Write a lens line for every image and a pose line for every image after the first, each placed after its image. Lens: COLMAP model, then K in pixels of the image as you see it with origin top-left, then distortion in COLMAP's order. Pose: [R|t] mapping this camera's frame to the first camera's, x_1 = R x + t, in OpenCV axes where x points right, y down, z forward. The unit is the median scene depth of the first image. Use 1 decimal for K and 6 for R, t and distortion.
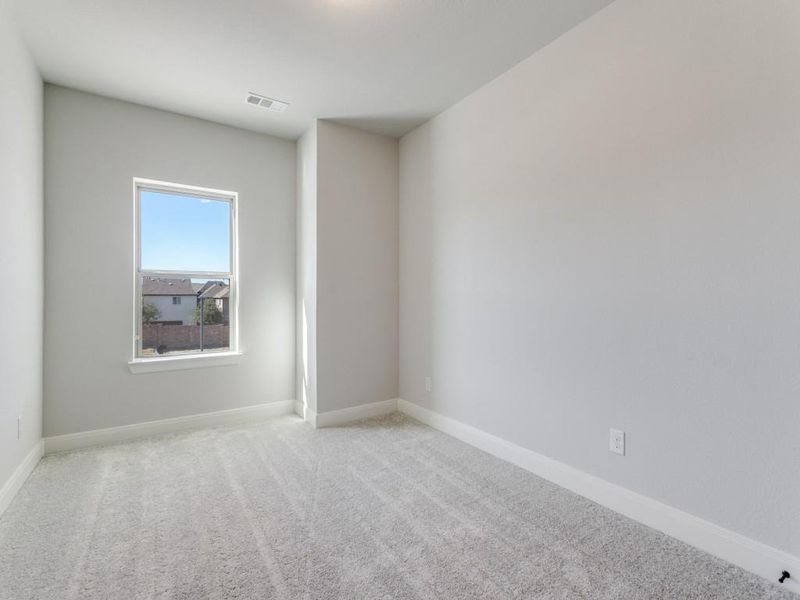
lens RADIAL K [[386.9, 0, 400.0], [0, 386.9, 300.0], [0, 0, 1]] dist [0.000700, 0.000054]
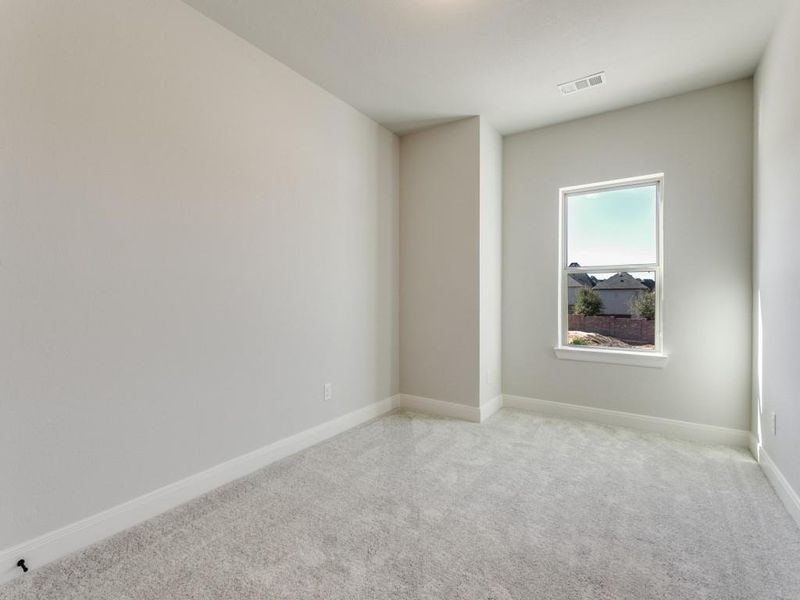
lens RADIAL K [[386.9, 0, 400.0], [0, 386.9, 300.0], [0, 0, 1]] dist [0.000700, 0.000054]
pose [[0.354700, 0.021102, -0.934742, 0.188456], [-0.002670, 0.999764, 0.021556, -0.005665], [0.934976, -0.005150, 0.354672, 0.132269]]
